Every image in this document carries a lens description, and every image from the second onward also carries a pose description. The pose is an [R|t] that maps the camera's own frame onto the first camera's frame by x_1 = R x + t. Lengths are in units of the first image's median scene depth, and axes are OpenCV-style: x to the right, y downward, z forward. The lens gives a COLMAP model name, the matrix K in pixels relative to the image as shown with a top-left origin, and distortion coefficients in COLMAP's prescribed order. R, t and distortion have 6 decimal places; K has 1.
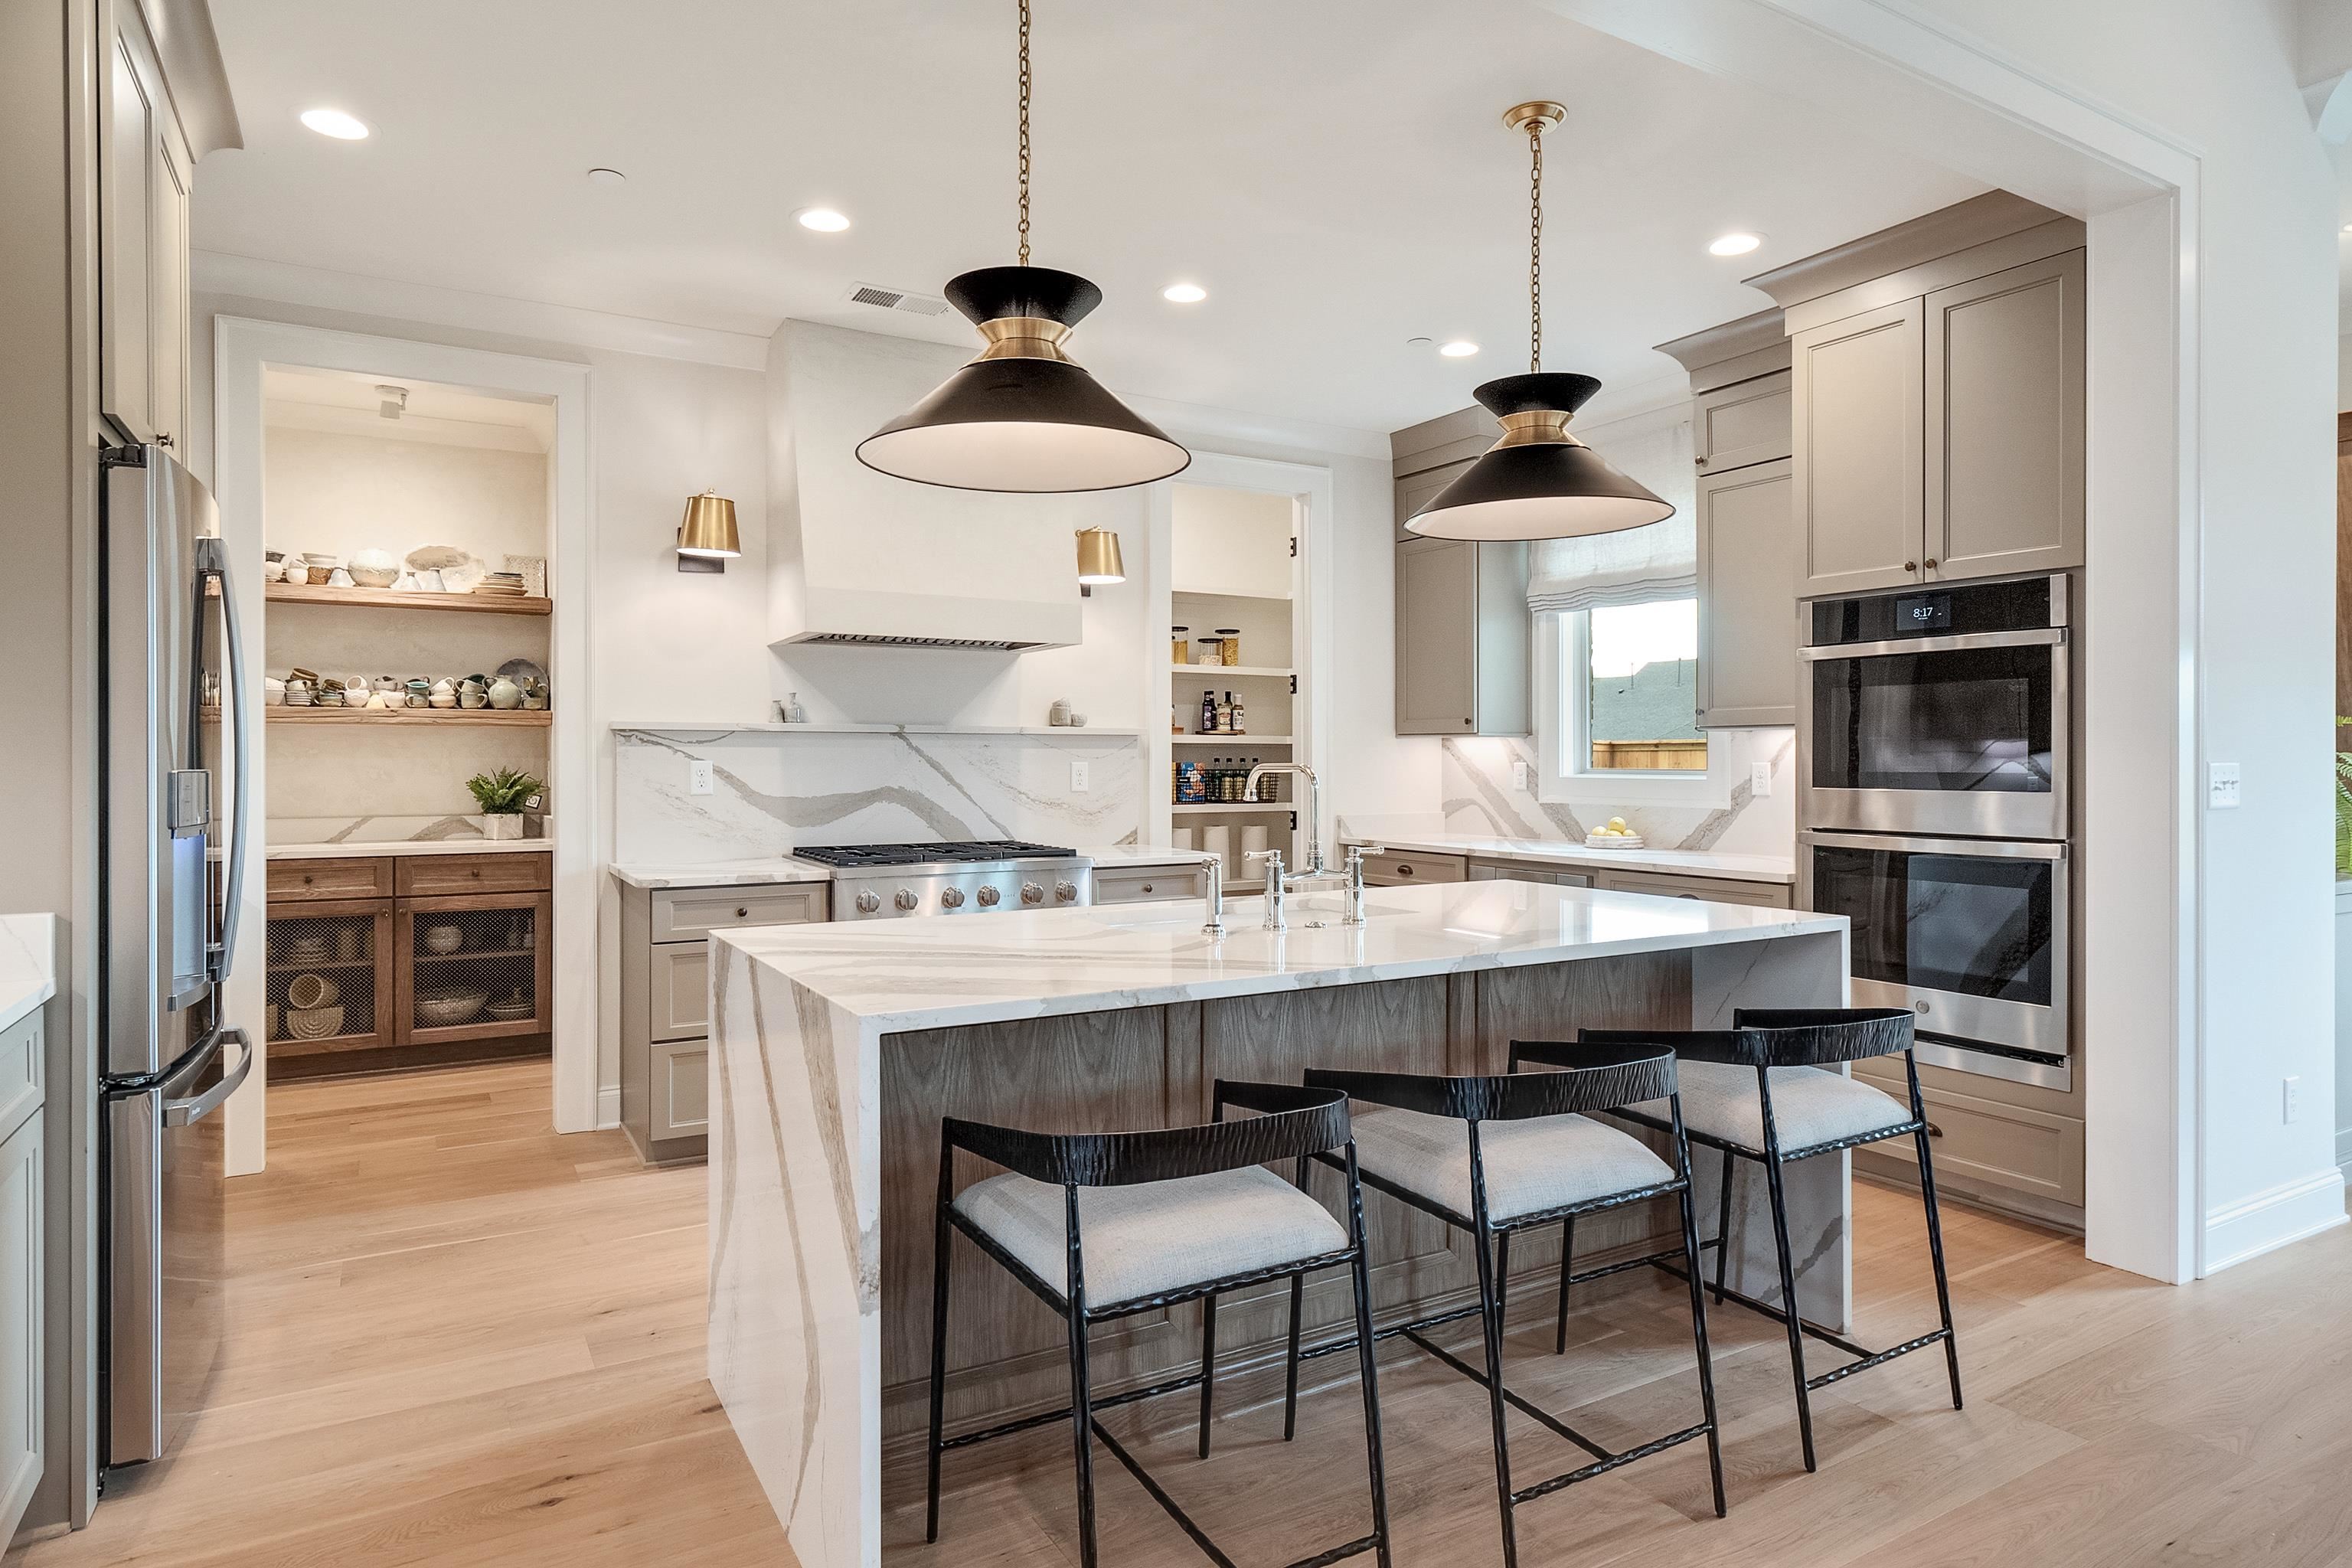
lens RADIAL K [[1322.1, 0, 1173.7], [0, 1322.1, 764.1], [0, 0, 1]] dist [0.001013, 0.001149]
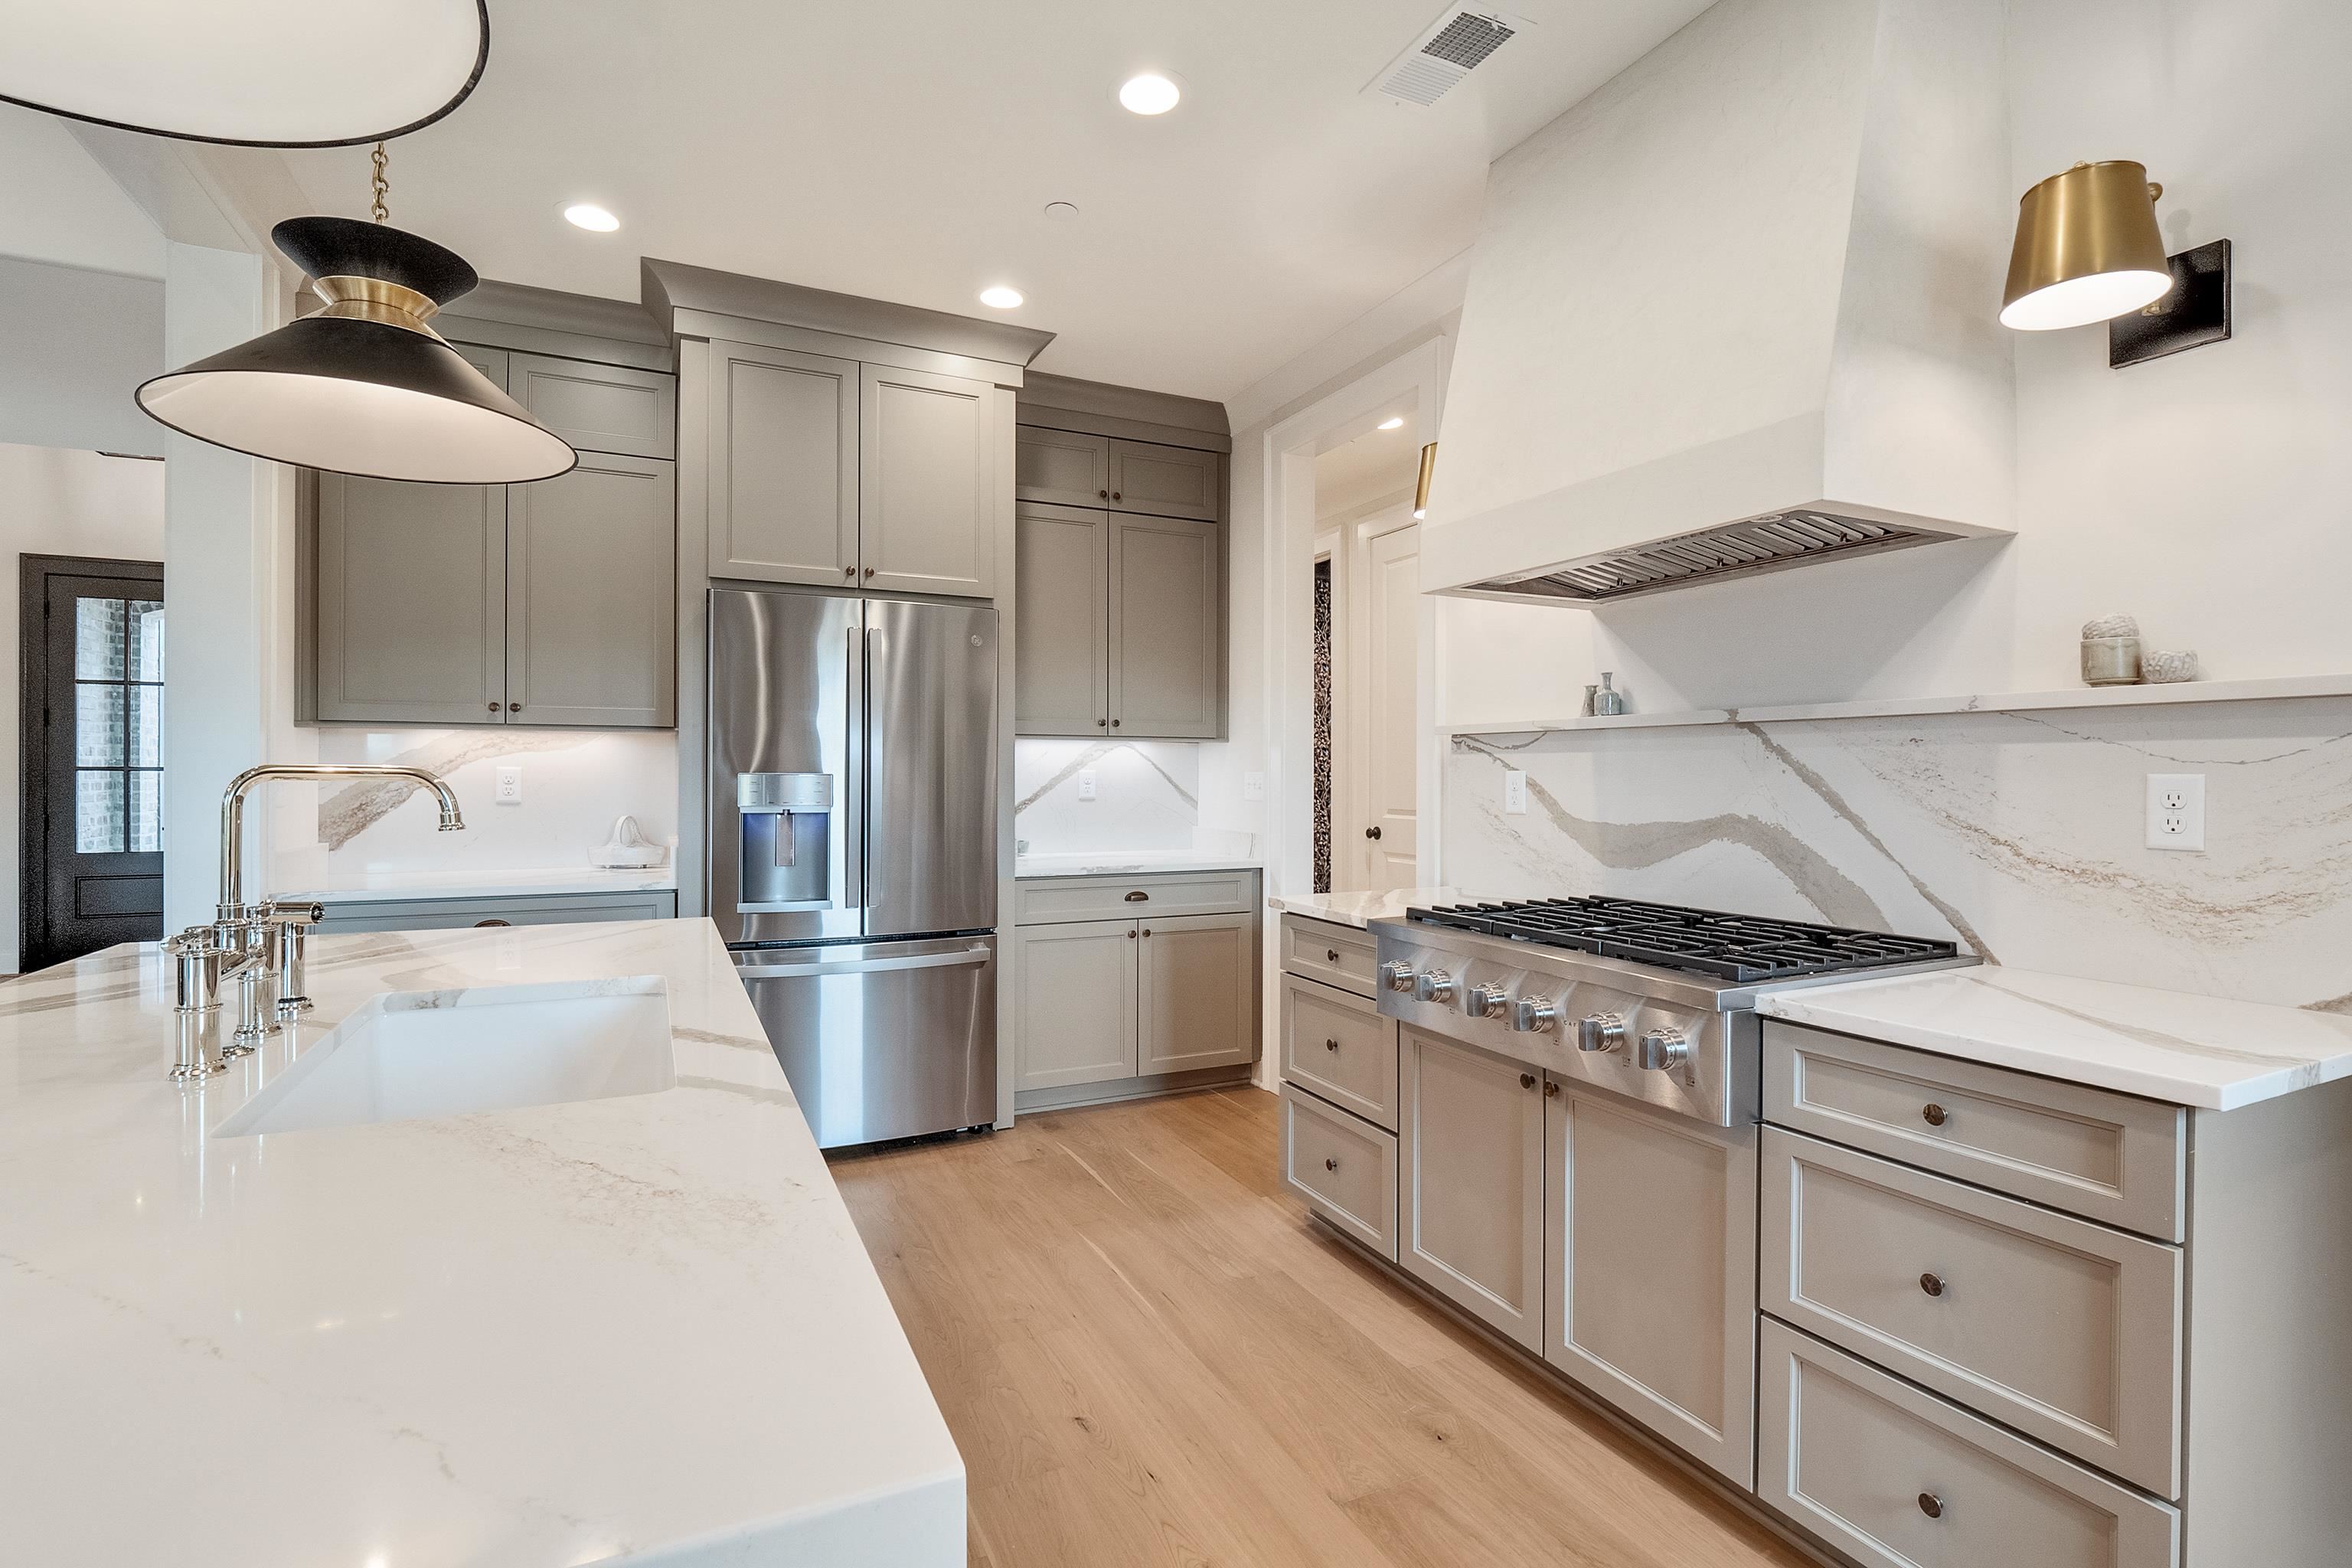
lens RADIAL K [[1099.3, 0, 1171.2], [0, 1099.3, 778.0], [0, 0, 1]] dist [-0.001453, -0.010484]
pose [[-0.079350, 0.004900, -0.996835, 0.411990], [-0.006519, 0.999964, 0.005434, -0.000655], [0.996825, 0.006929, -0.079316, 1.104447]]
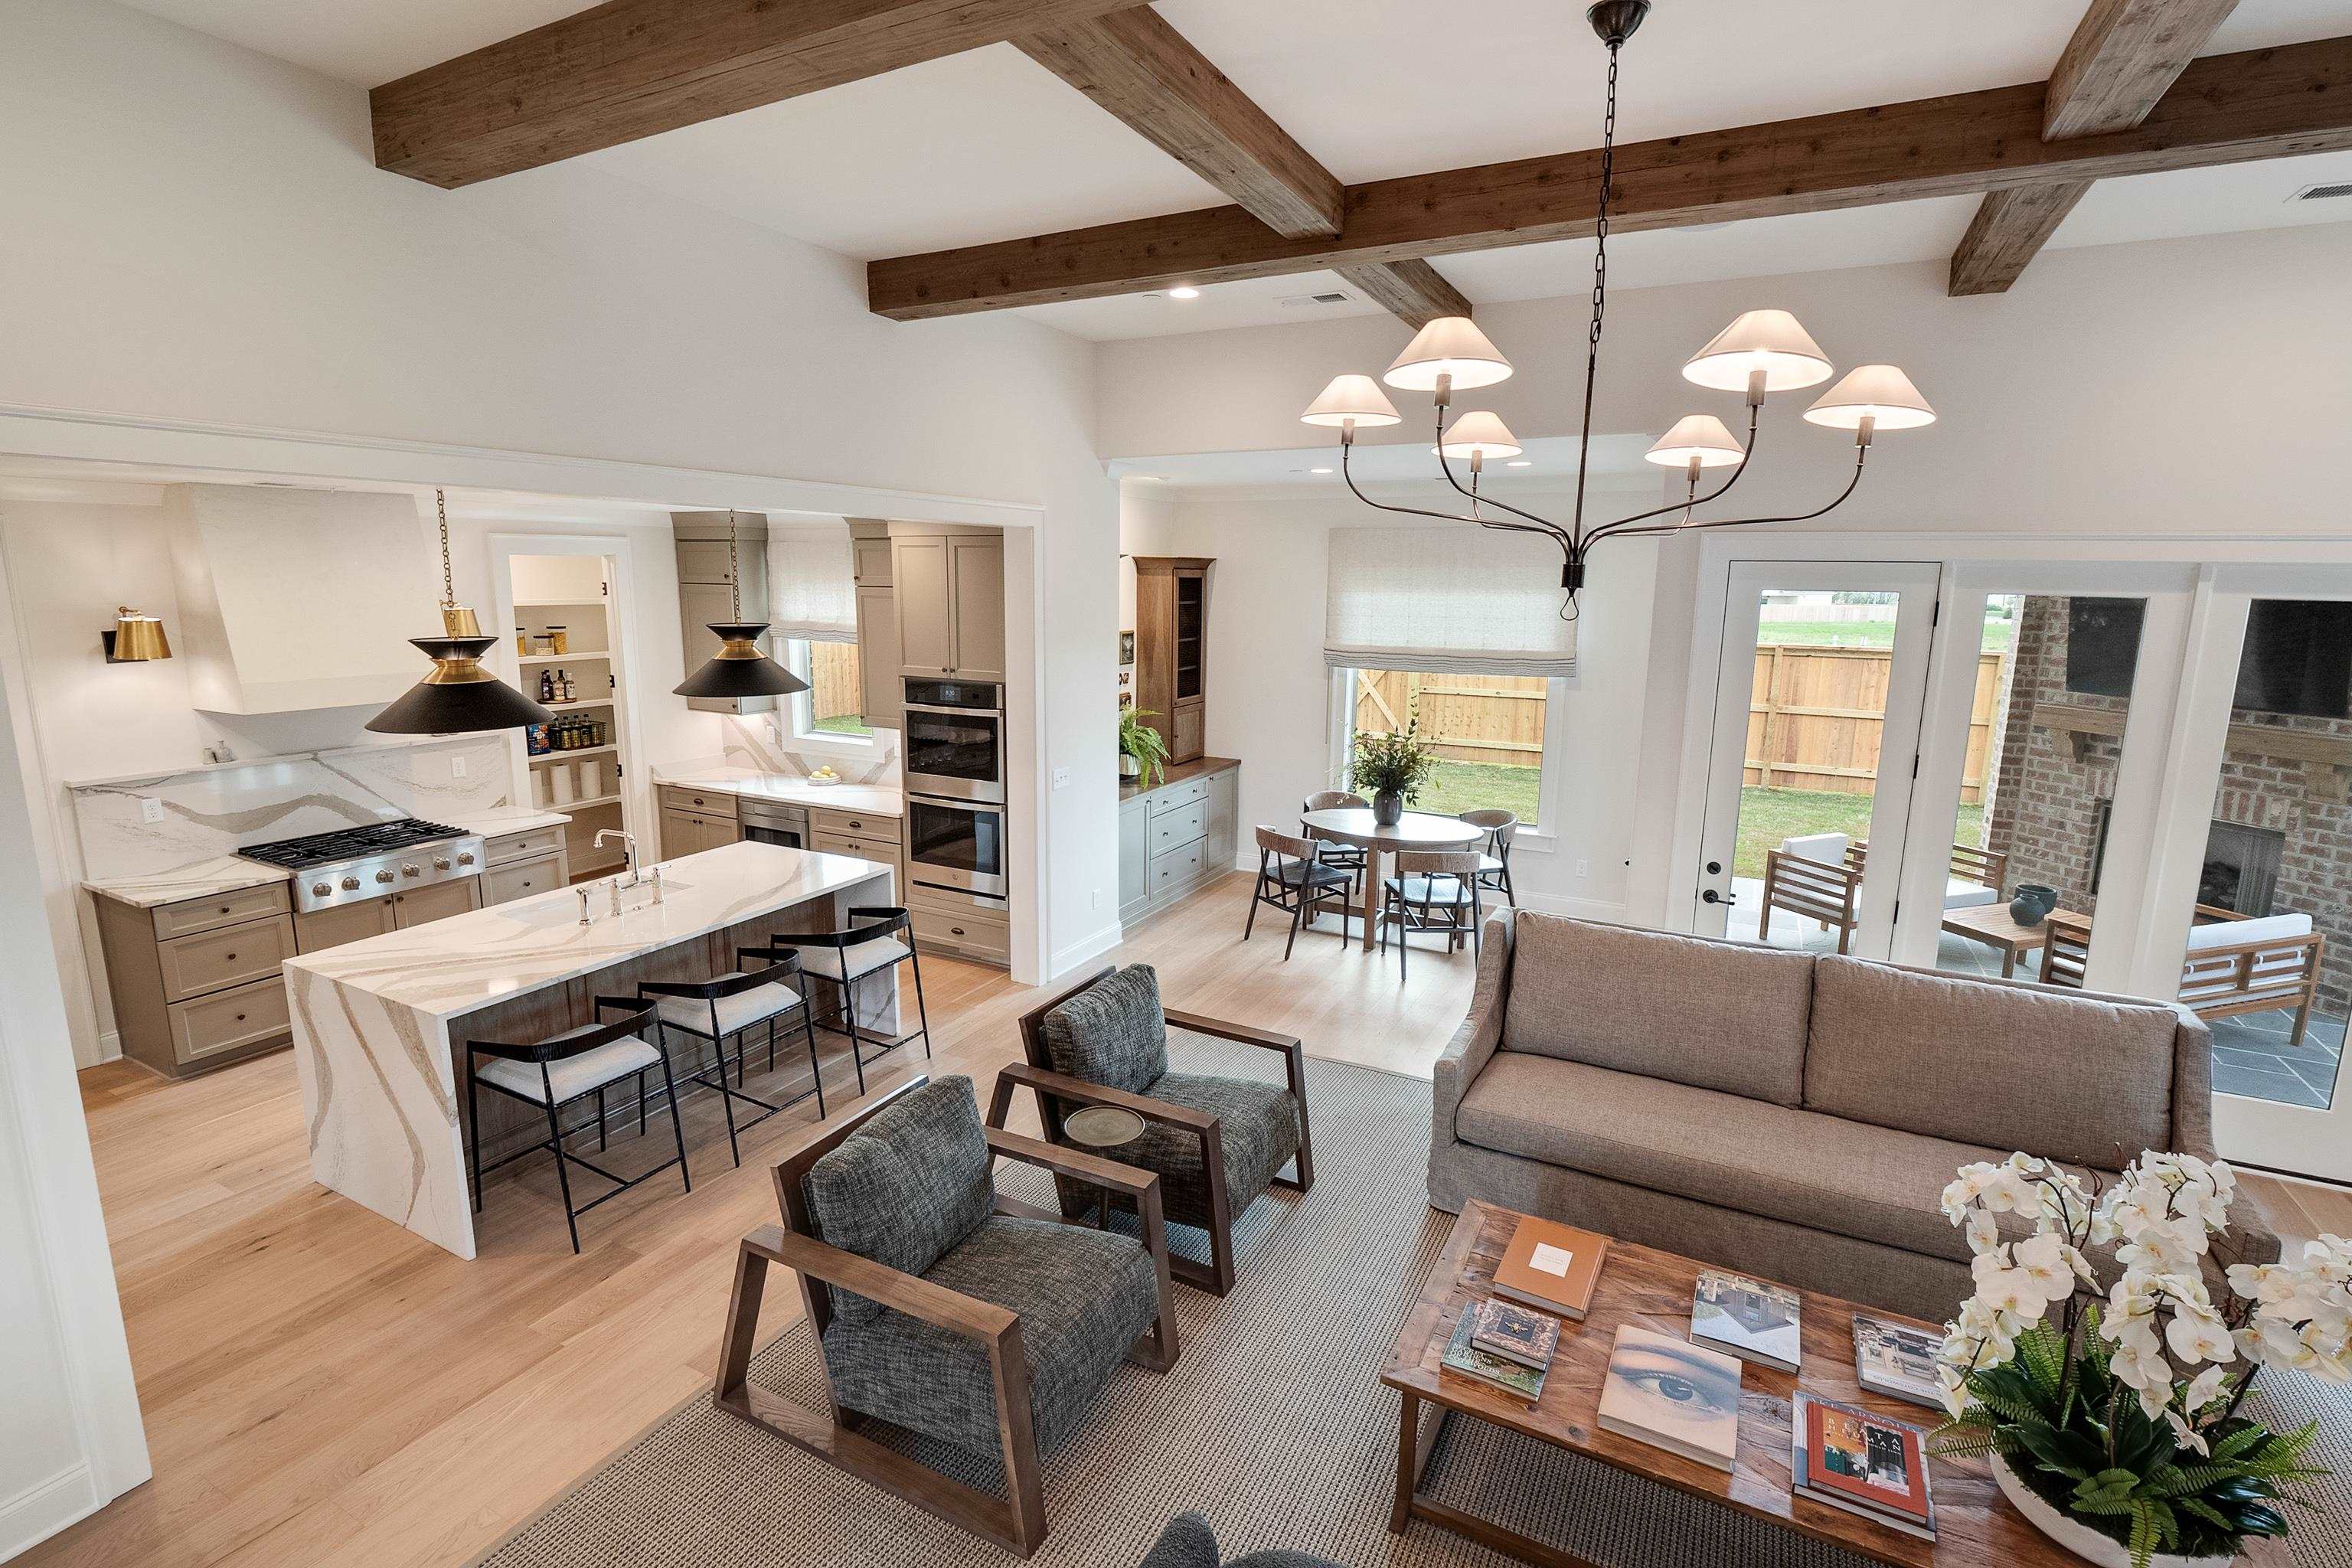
lens RADIAL K [[1099.3, 0, 1171.2], [0, 1099.3, 778.0], [0, 0, 1]] dist [-0.001453, -0.010484]
pose [[0.848957, -0.085977, 0.521421, -0.052474], [-0.010938, 0.983607, 0.179995, -0.316560], [-0.528349, -0.158512, 0.834099, -0.682871]]
